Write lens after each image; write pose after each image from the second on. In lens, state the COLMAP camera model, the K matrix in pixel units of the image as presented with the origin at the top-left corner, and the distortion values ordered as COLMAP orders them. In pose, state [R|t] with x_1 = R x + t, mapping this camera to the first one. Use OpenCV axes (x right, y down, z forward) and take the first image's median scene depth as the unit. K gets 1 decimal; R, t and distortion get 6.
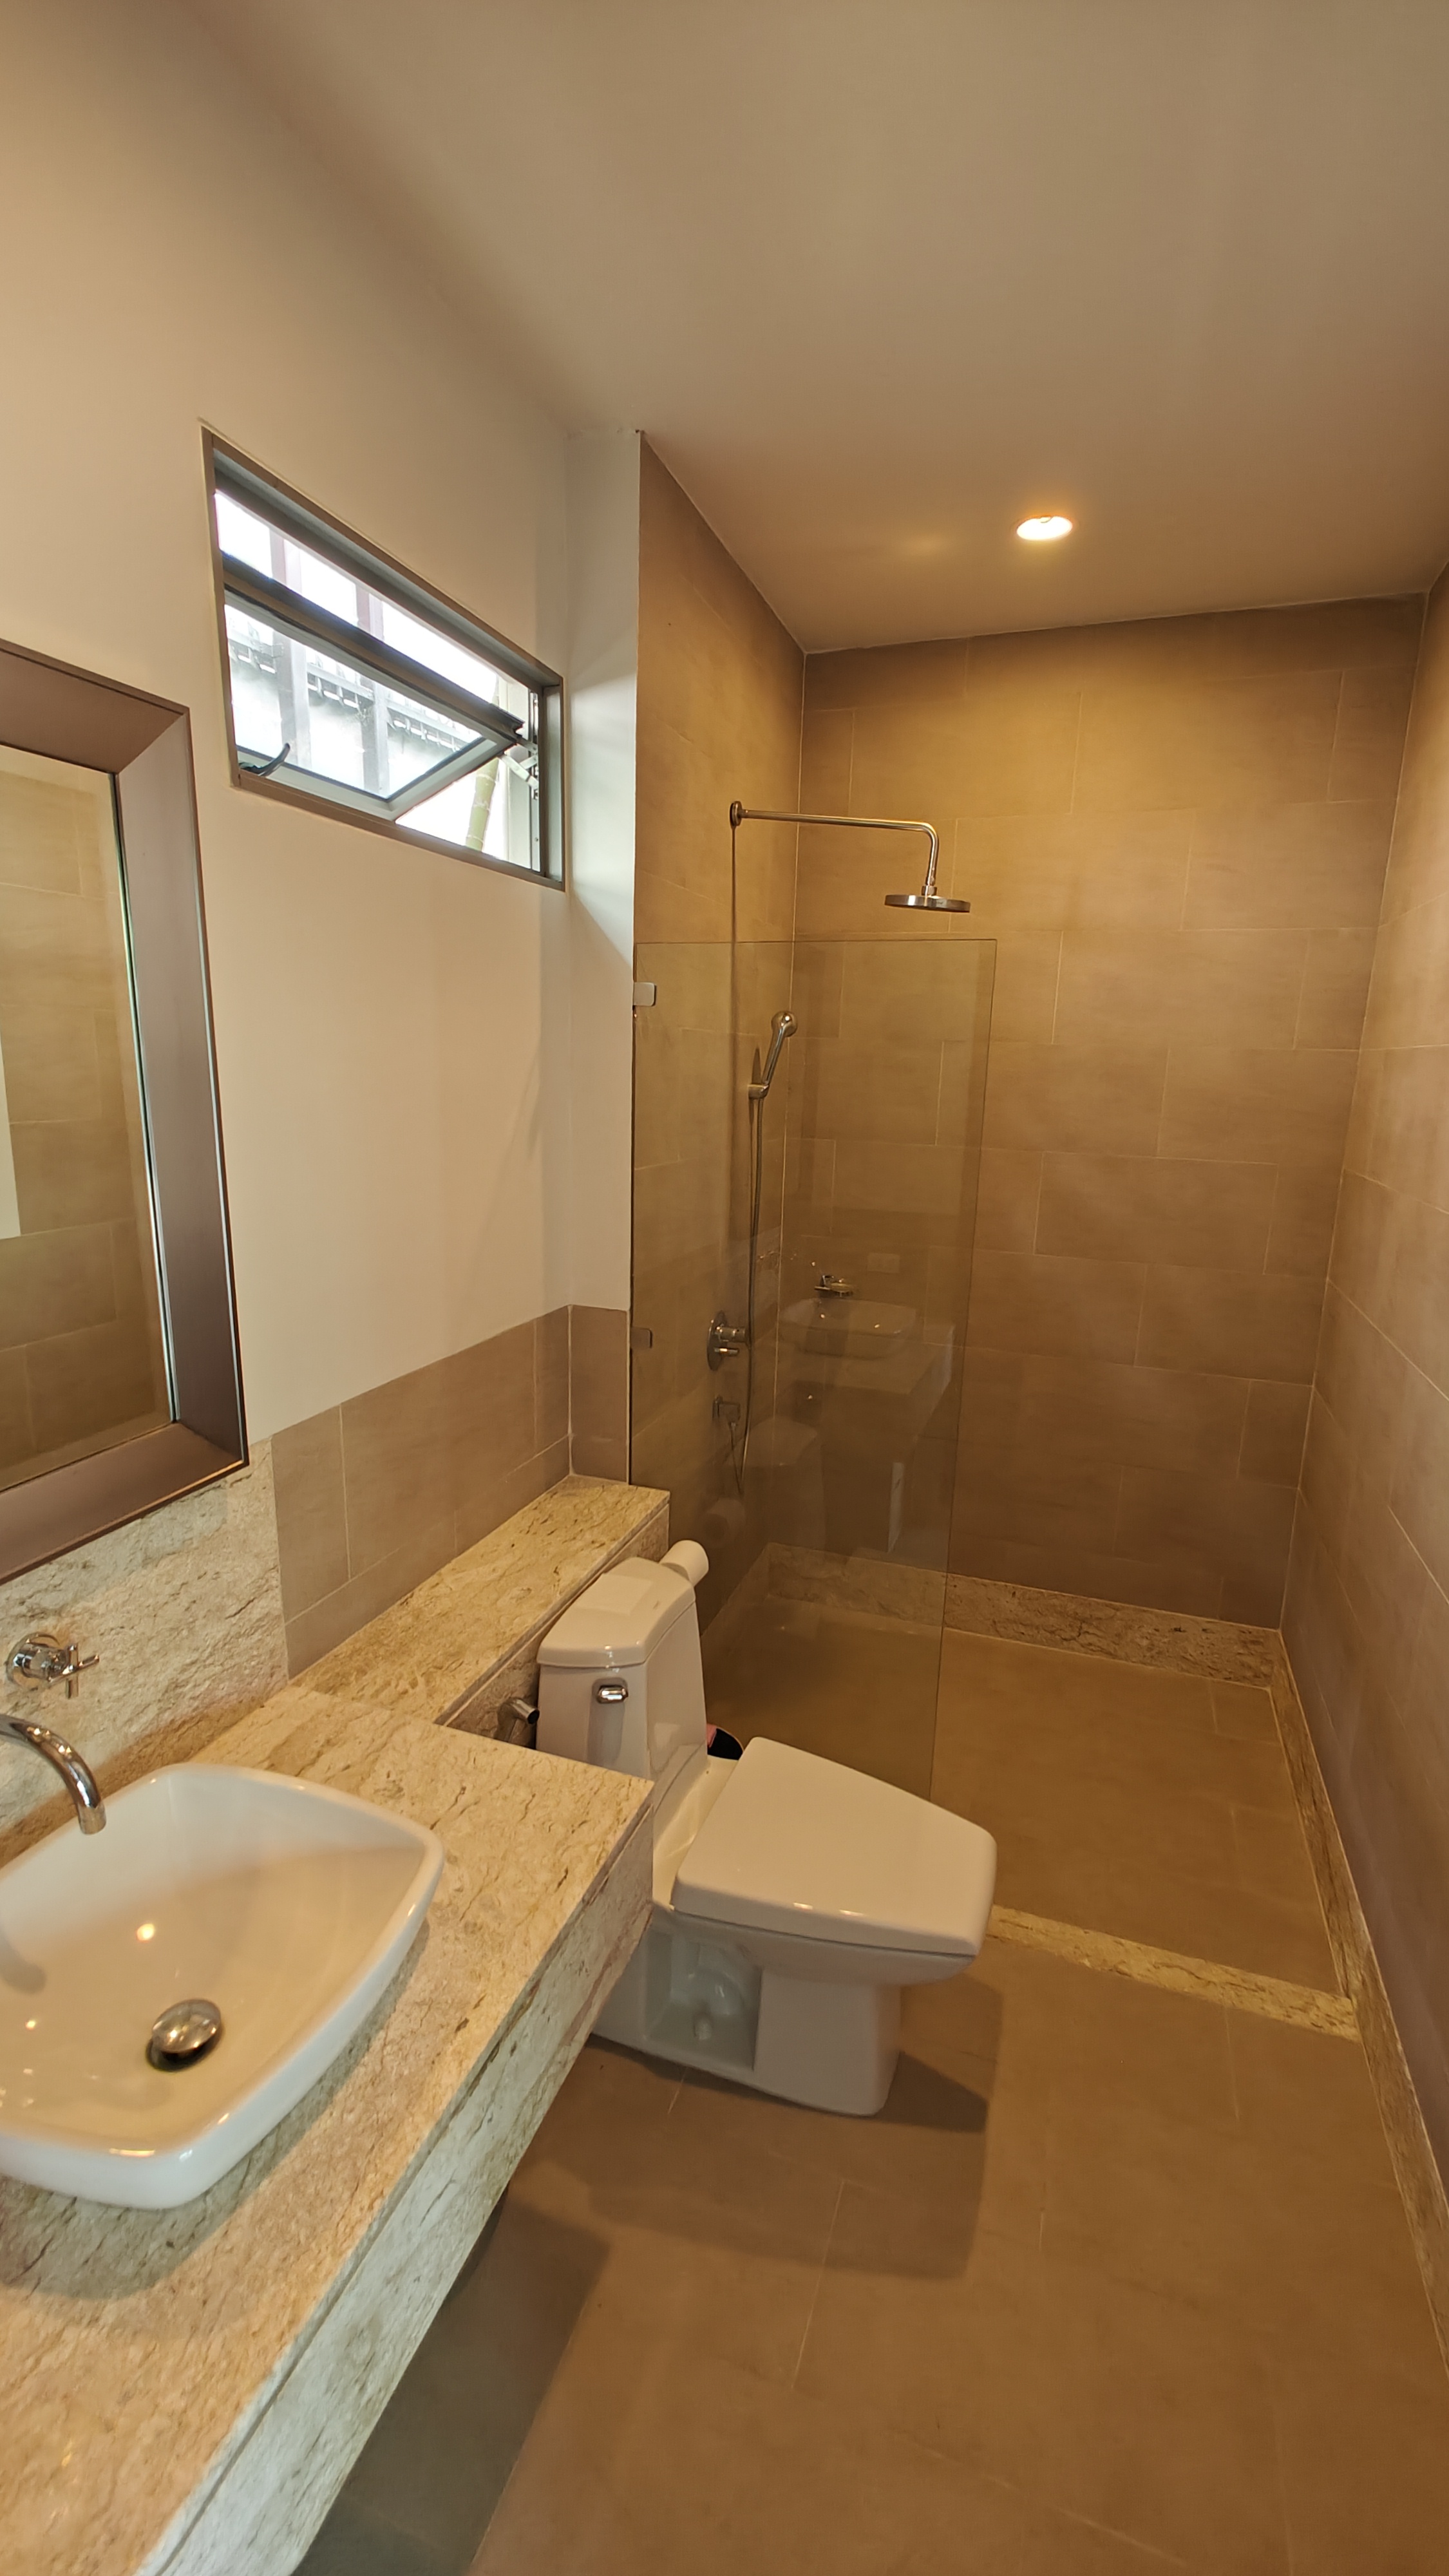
lens RADIAL K [[1088.2, 0, 718.0], [0, 1088.2, 1294.7], [0, 0, 1]] dist [-0.000044, 0.000064]
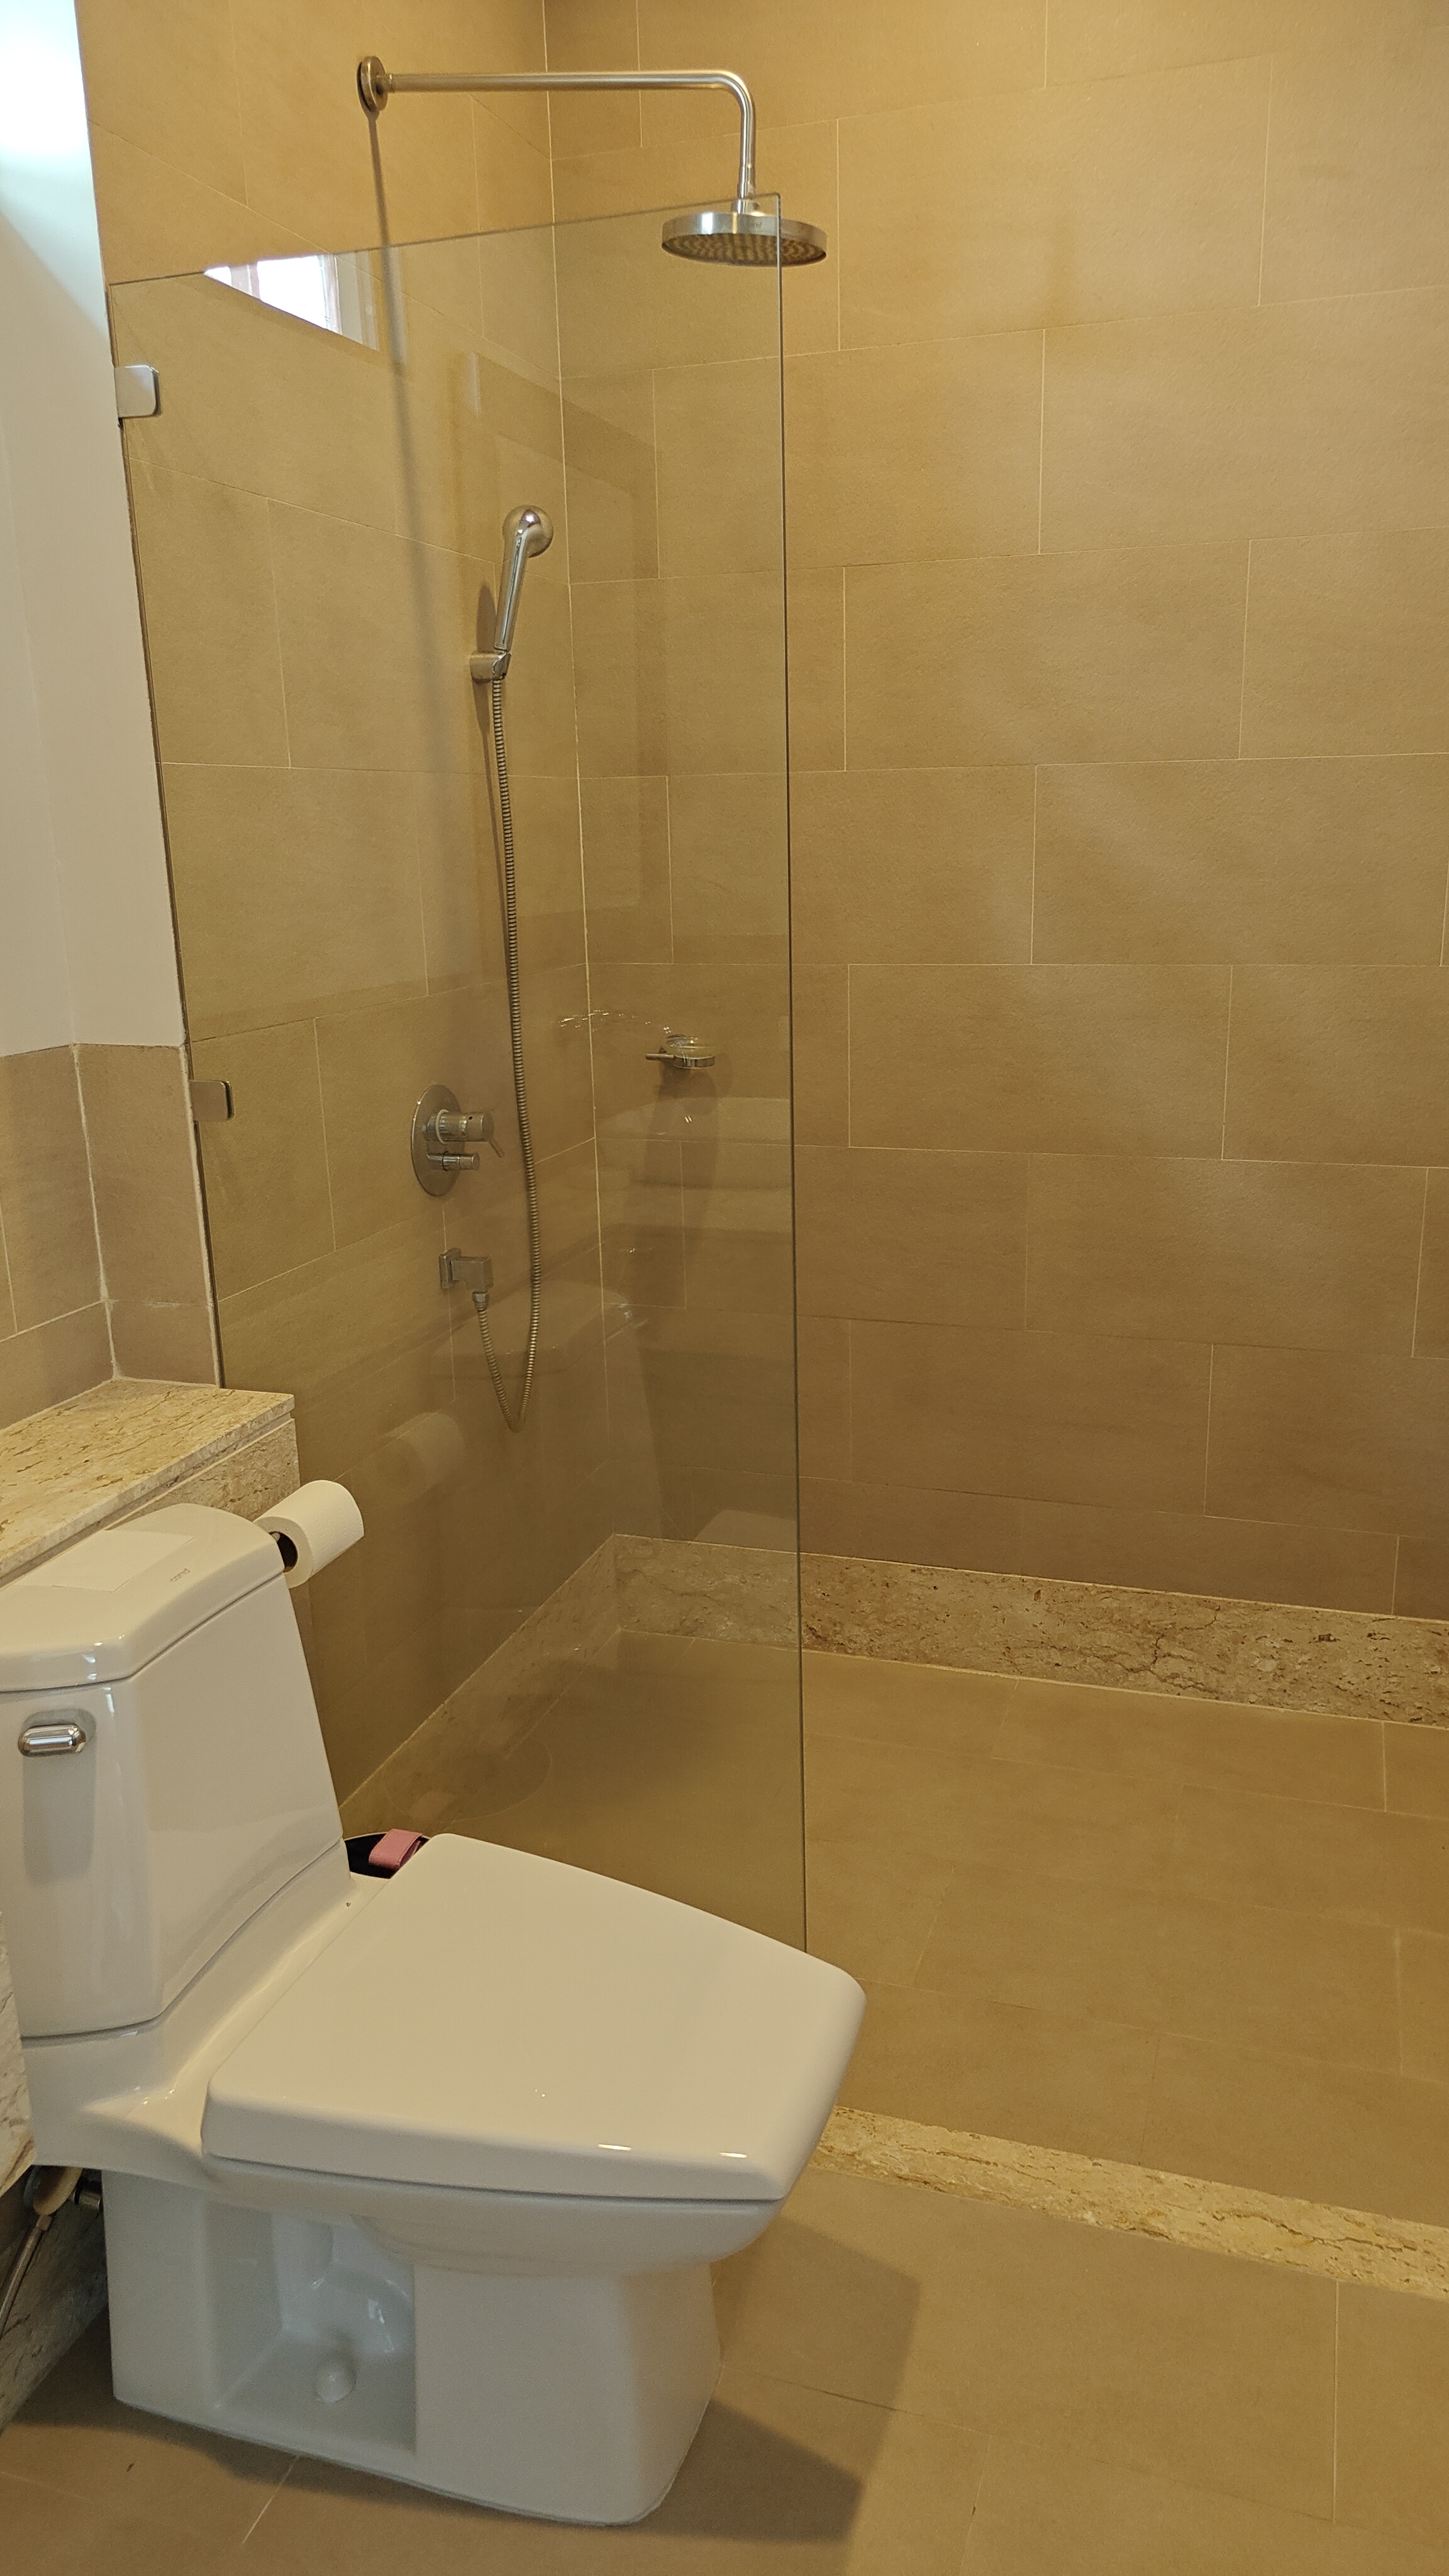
lens RADIAL K [[1818.6, 0, 723.4], [0, 1818.6, 1291.3], [0, 0, 1]] dist [0.015373, 0.001636]
pose [[0.998548, -0.050345, 0.019181, 0.149988], [0.049381, 0.997637, 0.047771, 0.100427], [-0.021541, -0.046755, 0.998674, 0.120919]]
